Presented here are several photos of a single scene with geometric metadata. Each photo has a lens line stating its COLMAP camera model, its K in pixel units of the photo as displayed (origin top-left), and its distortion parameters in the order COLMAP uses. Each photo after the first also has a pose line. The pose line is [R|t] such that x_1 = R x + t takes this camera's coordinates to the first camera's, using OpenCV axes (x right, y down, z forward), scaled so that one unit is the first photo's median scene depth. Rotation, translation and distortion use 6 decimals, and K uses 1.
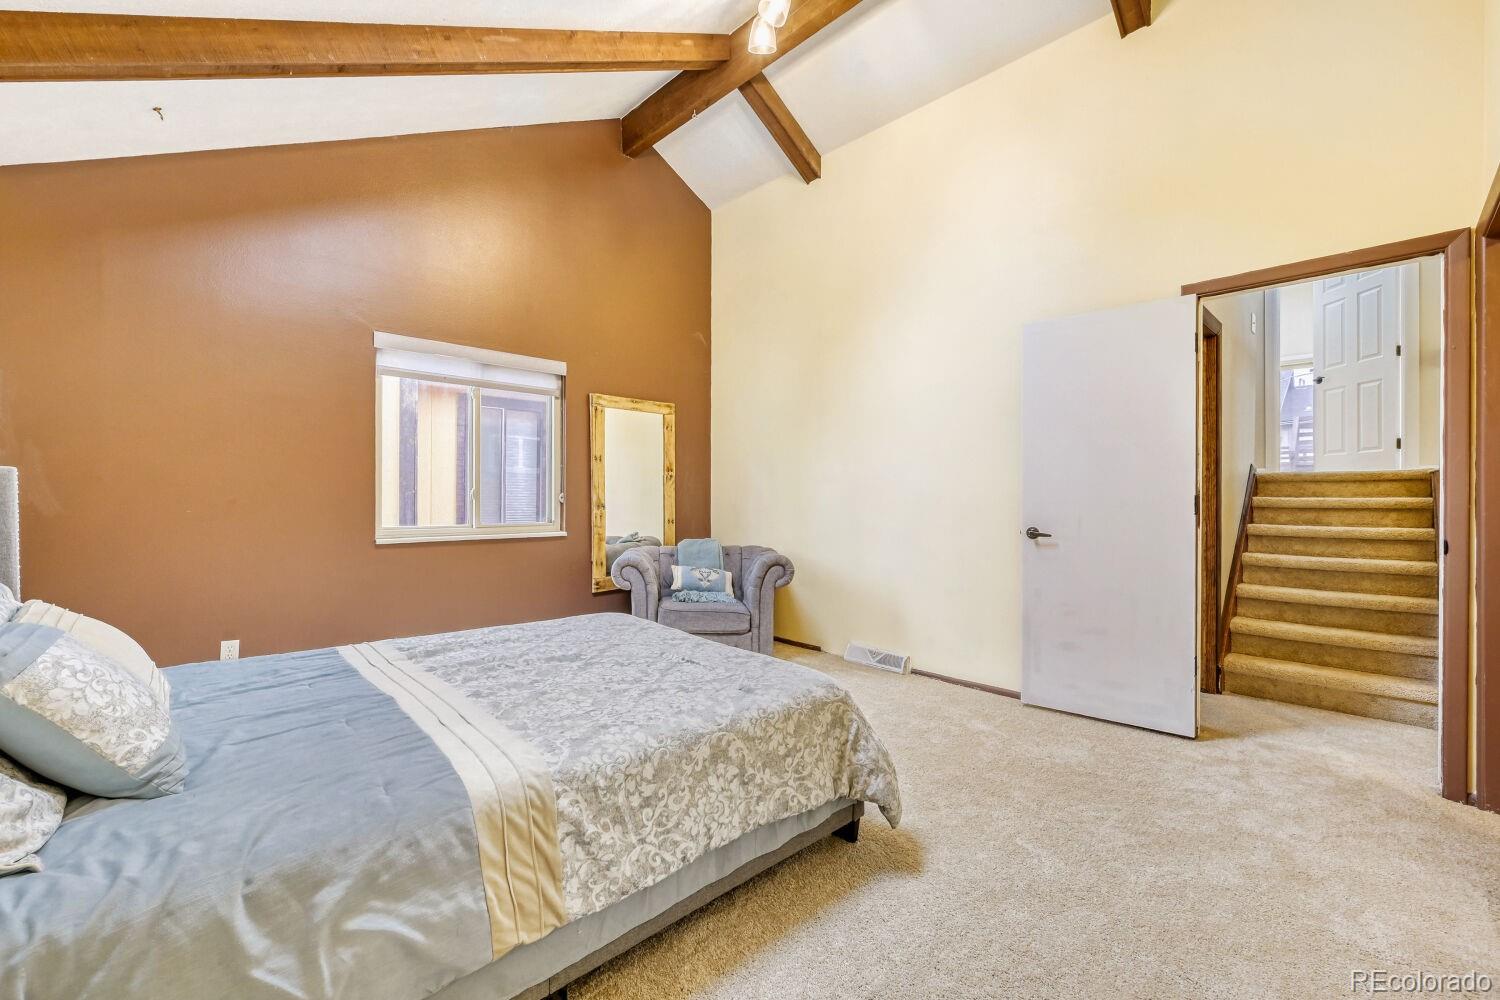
lens RADIAL K [[609.9, 0, 750.0], [0, 609.9, 500.0], [0, 0, 1]] dist [-0.003166, -0.000001]
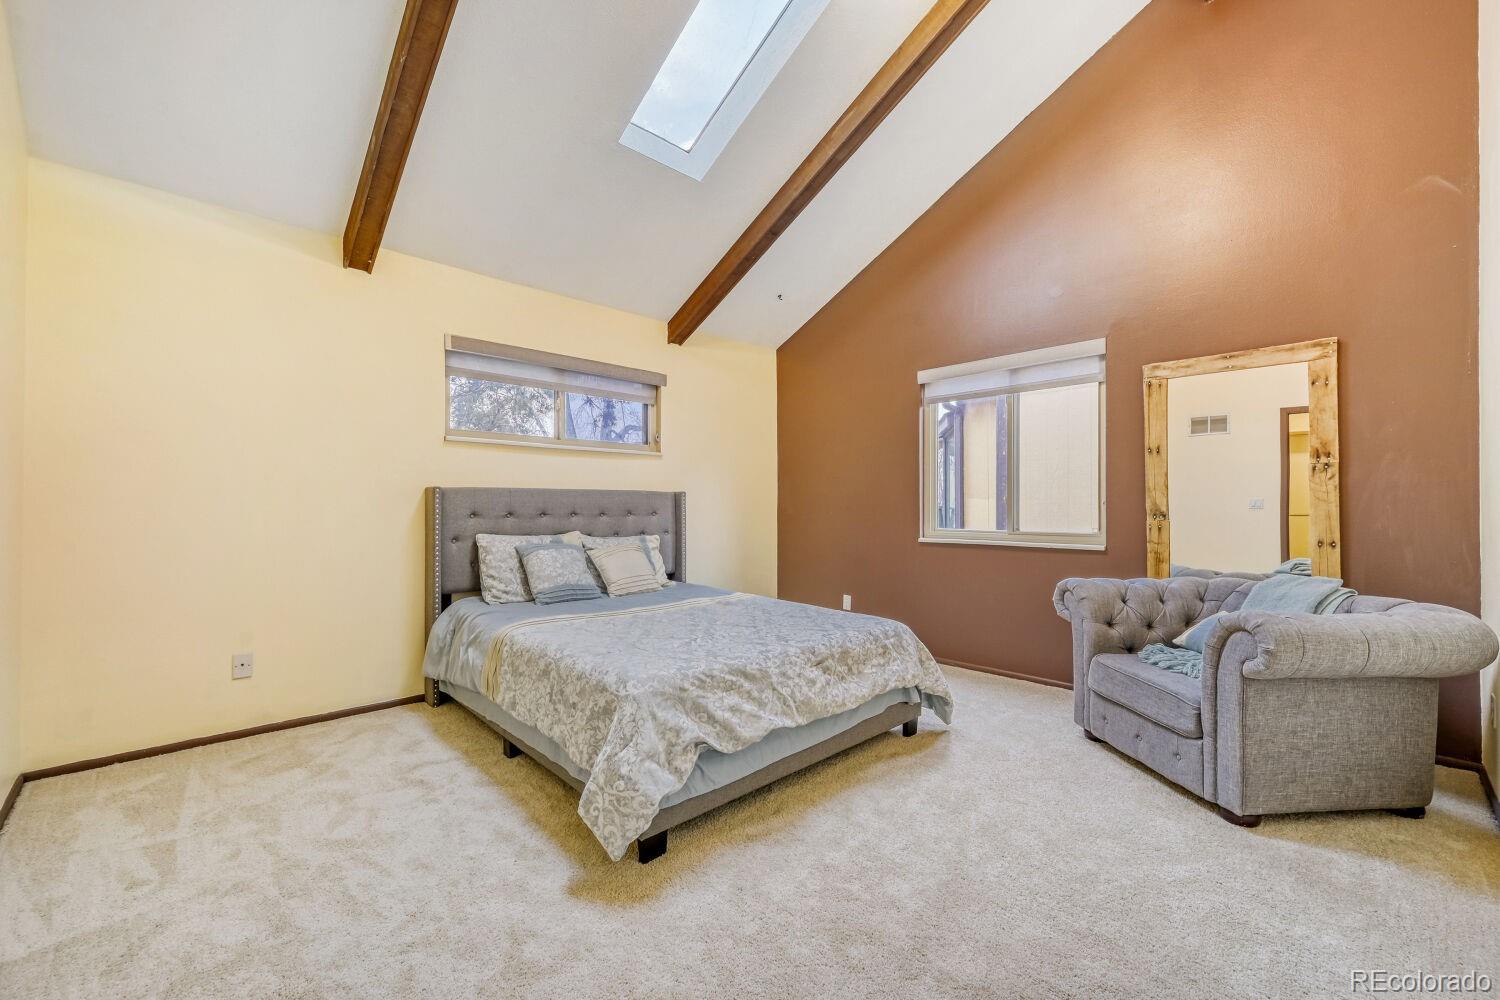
lens RADIAL K [[609.9, 0, 750.0], [0, 609.9, 500.0], [0, 0, 1]] dist [-0.003166, -0.000001]
pose [[-0.001690, -0.013352, -0.999909, 0.494145], [-0.003439, 0.999905, -0.013346, 0.003909], [0.999993, 0.003417, -0.001735, 0.511337]]
